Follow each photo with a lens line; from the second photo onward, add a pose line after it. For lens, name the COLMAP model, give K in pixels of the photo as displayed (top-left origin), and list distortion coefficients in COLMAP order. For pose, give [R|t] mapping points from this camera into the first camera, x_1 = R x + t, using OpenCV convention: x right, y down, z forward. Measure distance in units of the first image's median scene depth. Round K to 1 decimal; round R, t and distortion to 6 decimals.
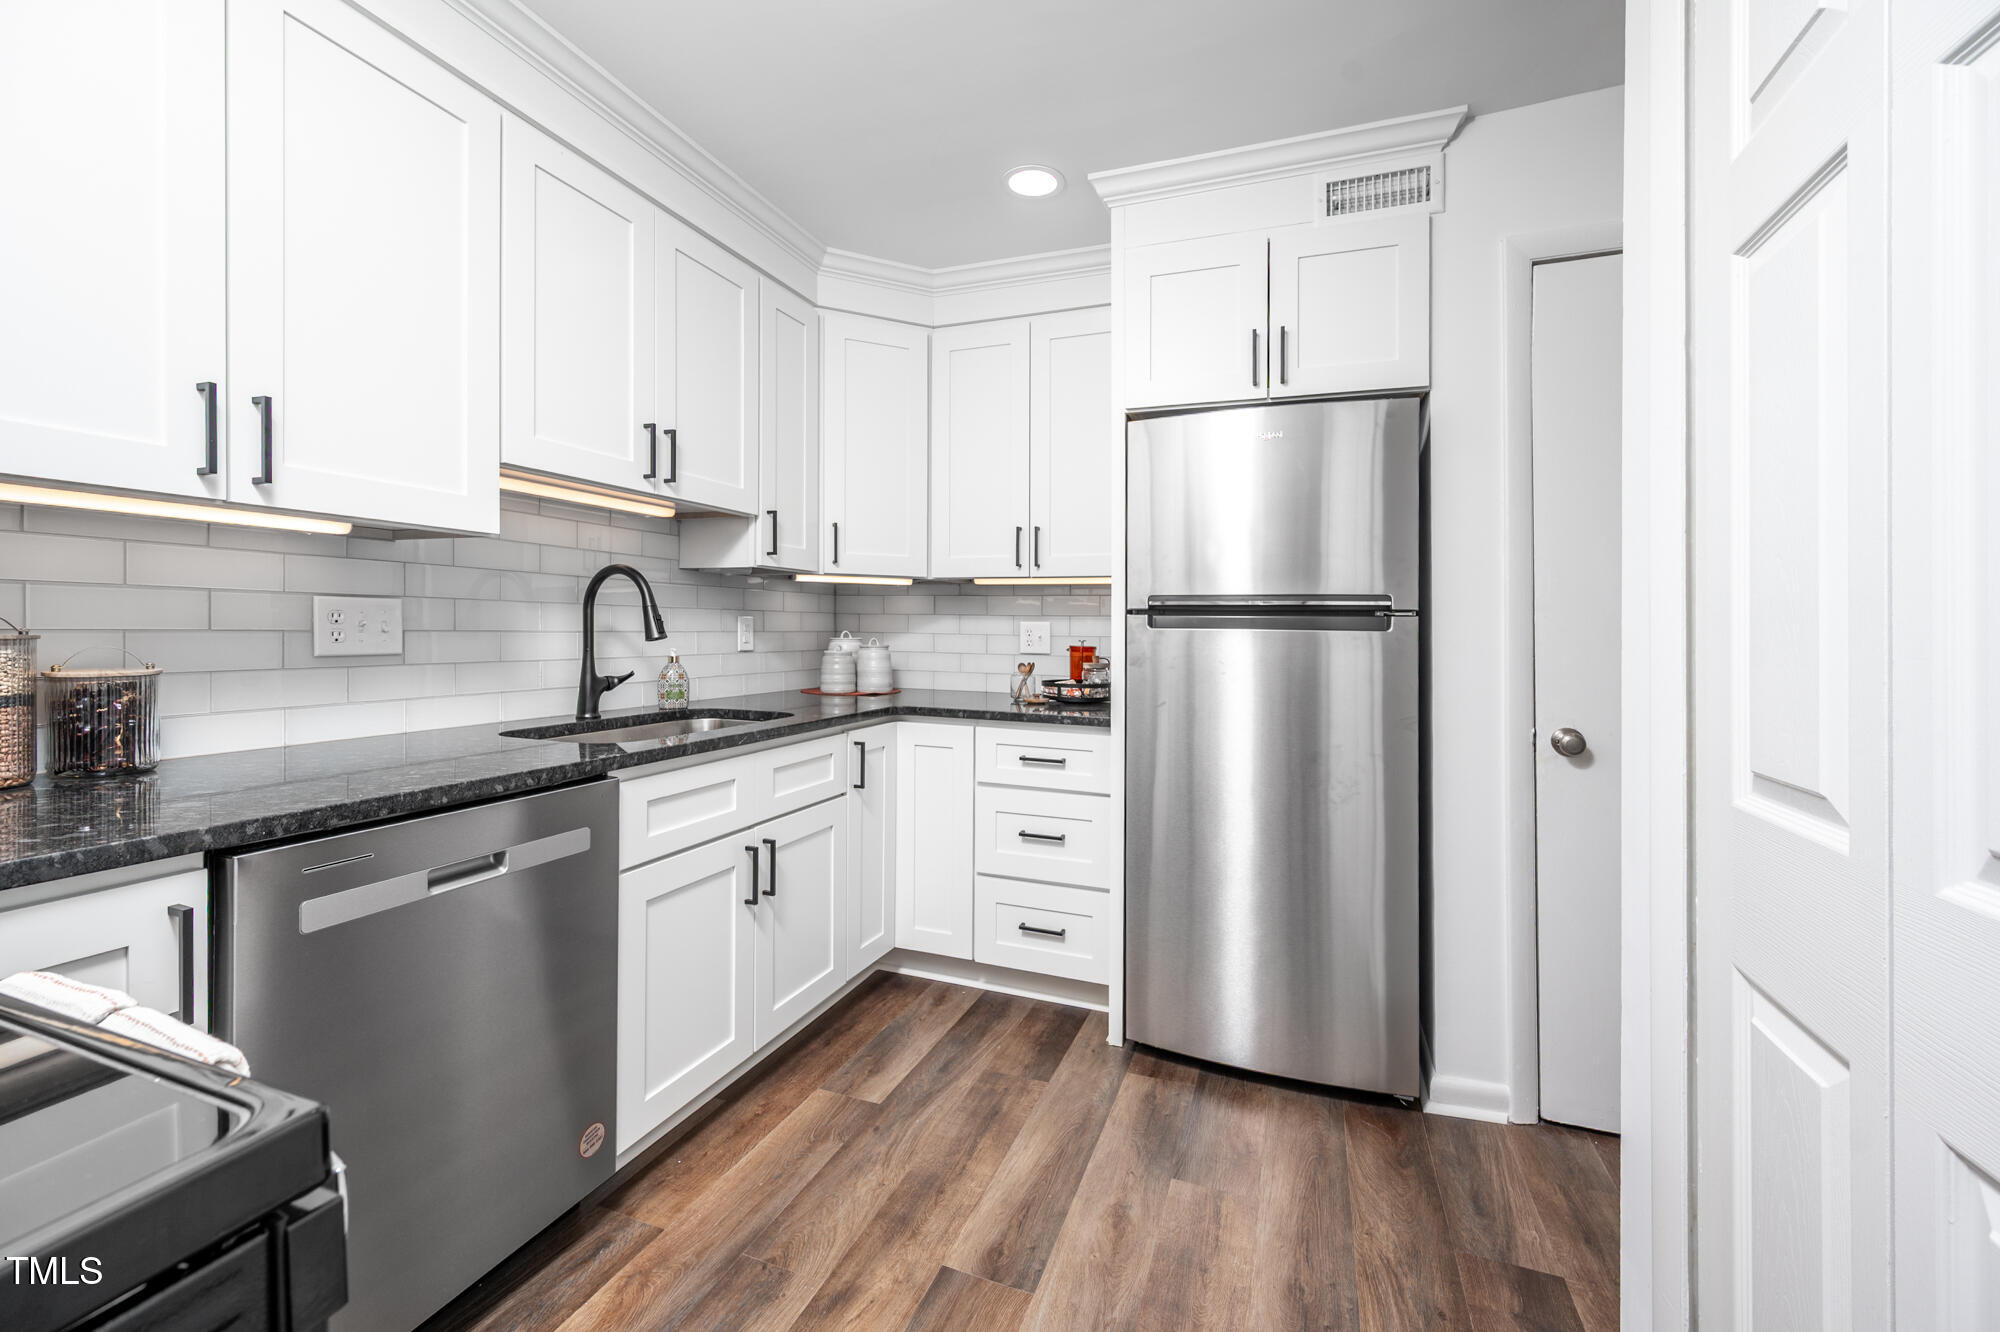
lens RADIAL K [[803.9, 0, 1012.0], [0, 803.9, 620.1], [0, 0, 1]] dist [-0.000864, -0.000252]
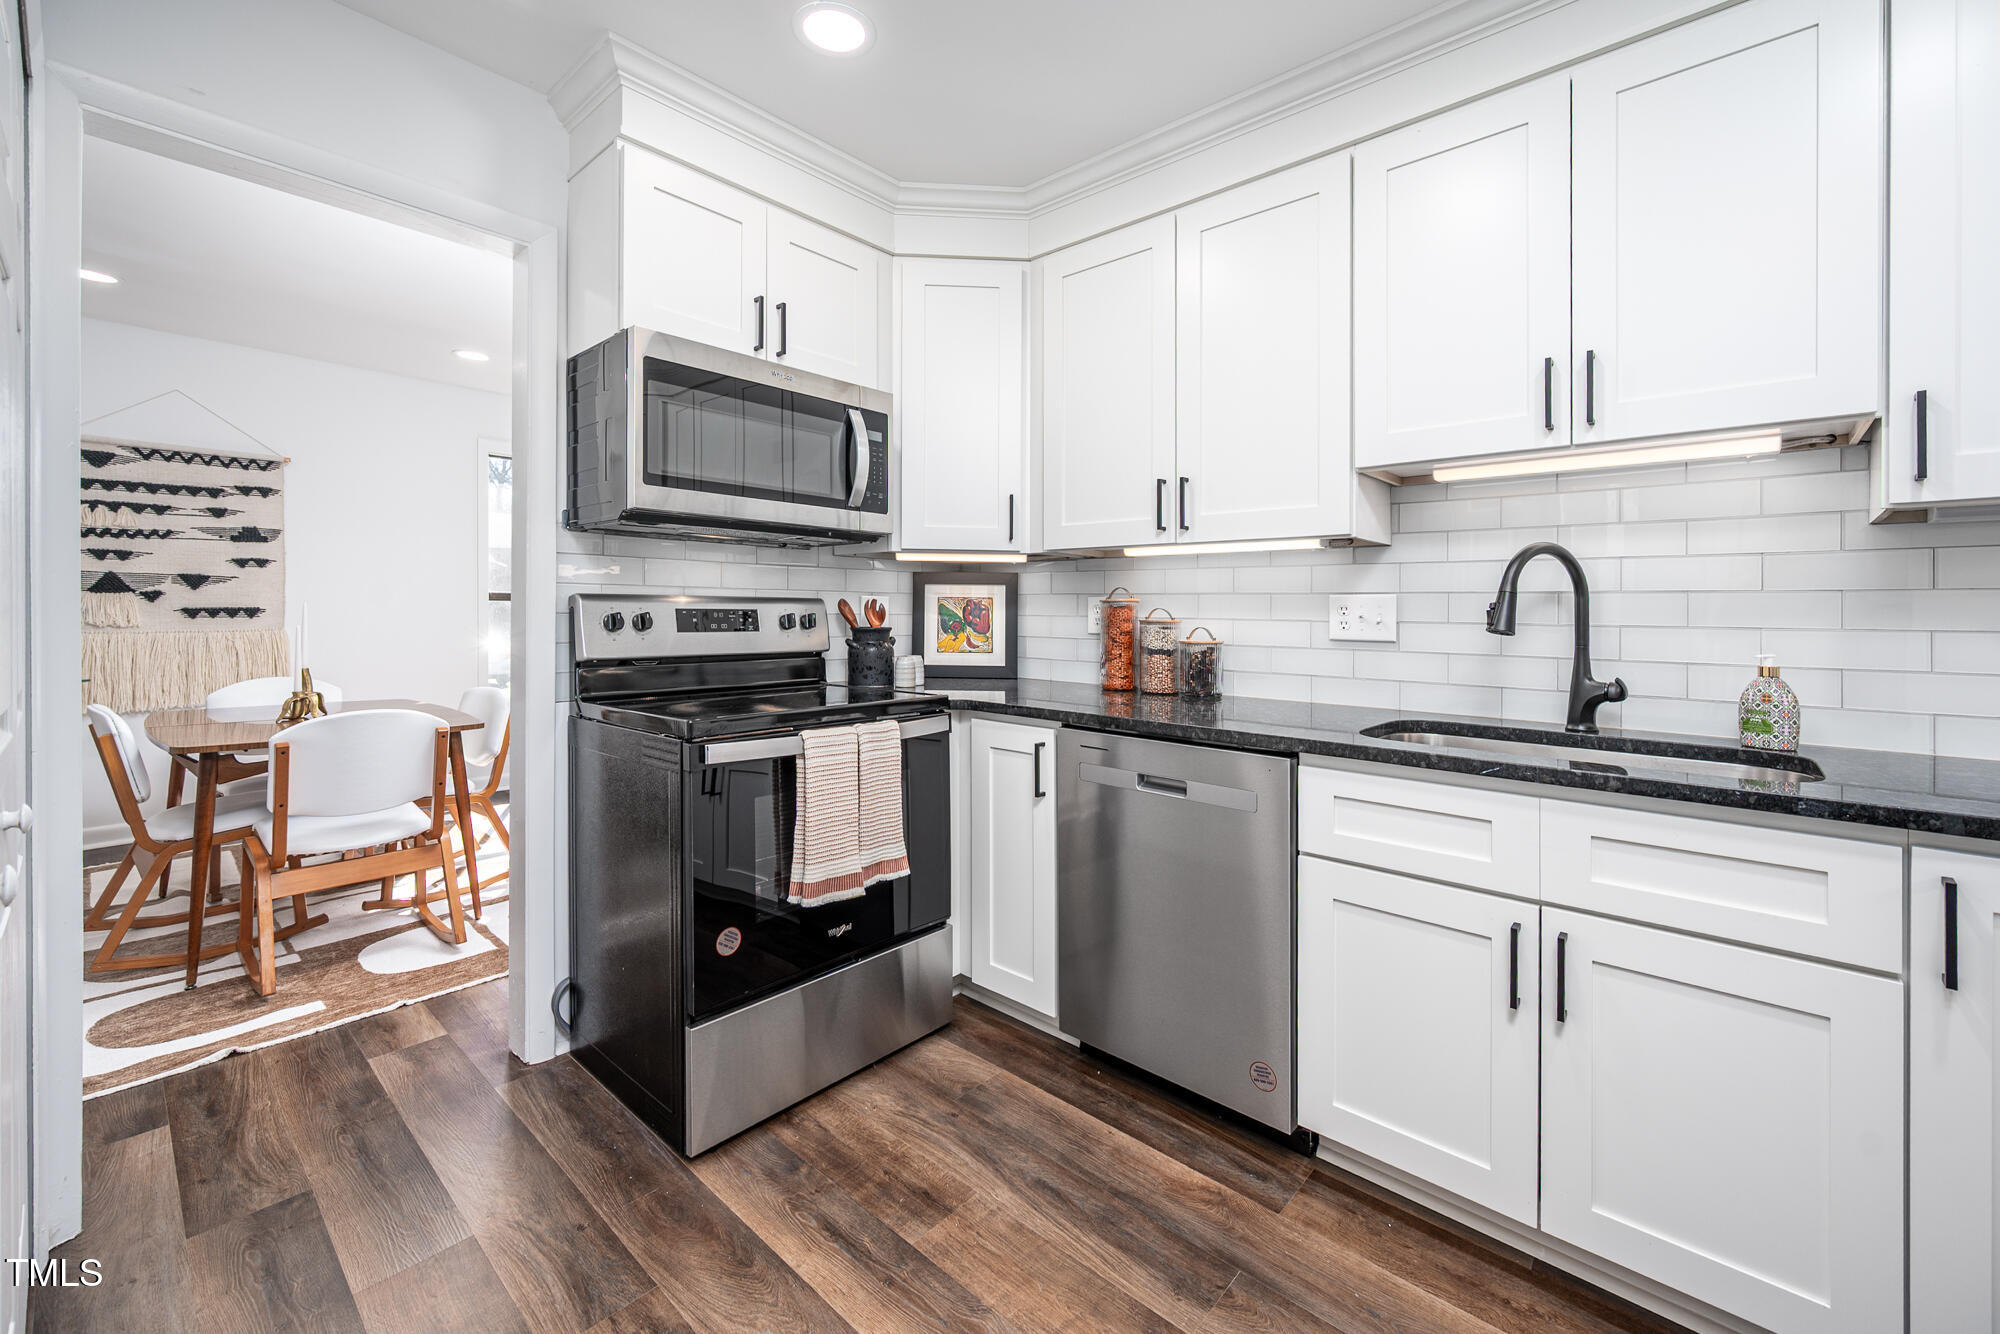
lens RADIAL K [[803.9, 0, 984.5], [0, 803.9, 617.1], [0, 0, 1]] dist [-0.000864, -0.000252]
pose [[-0.373456, -0.005587, -0.927631, 0.638240], [-0.004770, 0.999980, -0.004102, 0.016055], [0.927635, 0.002893, -0.373476, 1.023050]]
